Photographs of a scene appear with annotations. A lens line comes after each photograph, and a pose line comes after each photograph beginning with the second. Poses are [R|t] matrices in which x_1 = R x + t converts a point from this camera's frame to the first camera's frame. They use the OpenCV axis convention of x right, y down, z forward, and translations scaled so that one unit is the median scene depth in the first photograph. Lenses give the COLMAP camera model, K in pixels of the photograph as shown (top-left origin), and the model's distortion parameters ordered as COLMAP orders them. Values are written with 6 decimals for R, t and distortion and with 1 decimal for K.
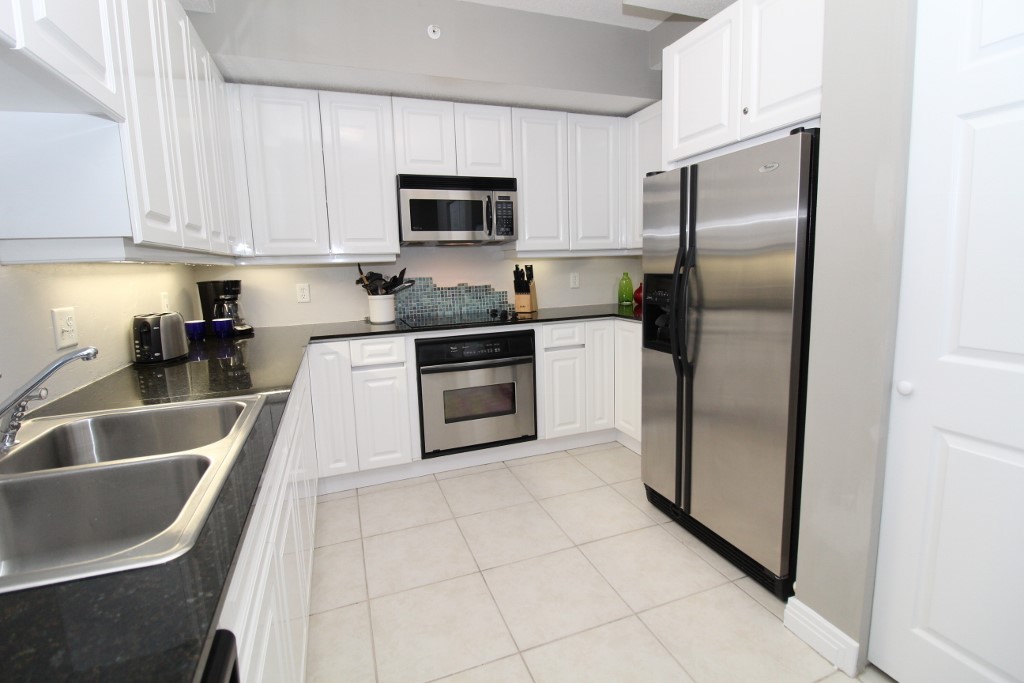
lens RADIAL K [[477.0, 0, 510.8], [0, 477.0, 326.0], [0, 0, 1]] dist [-0.000582, -0.000127]
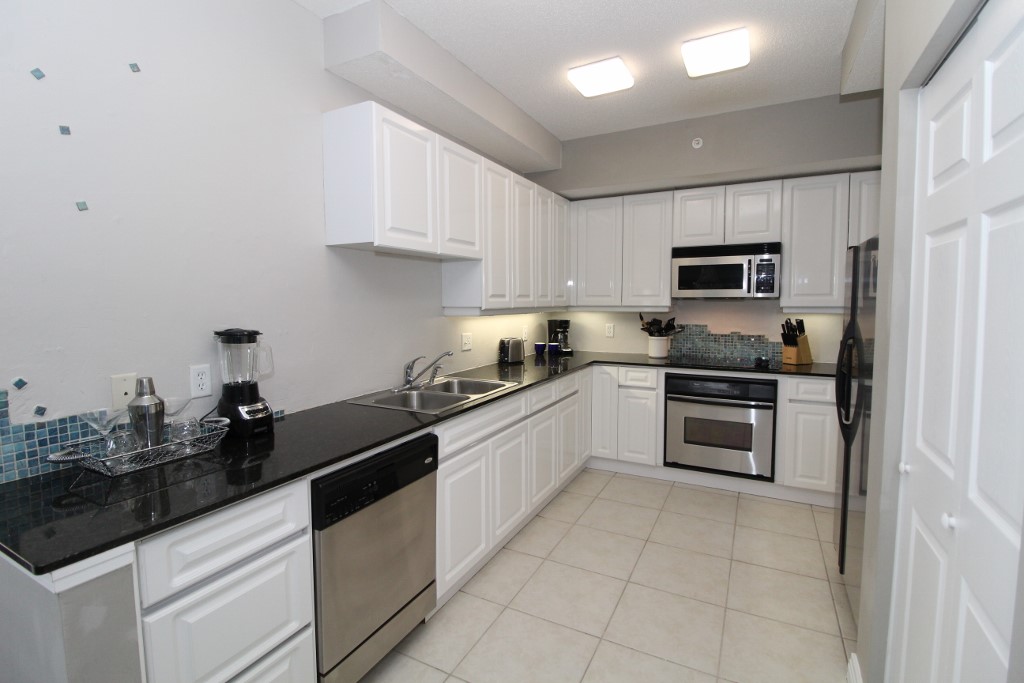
lens RADIAL K [[477.0, 0, 510.8], [0, 477.0, 326.0], [0, 0, 1]] dist [-0.000582, -0.000127]
pose [[0.668832, 0.070950, -0.740021, 0.442063], [-0.112905, 0.993583, -0.006782, -0.039605], [0.734790, 0.088088, 0.672550, -0.195761]]
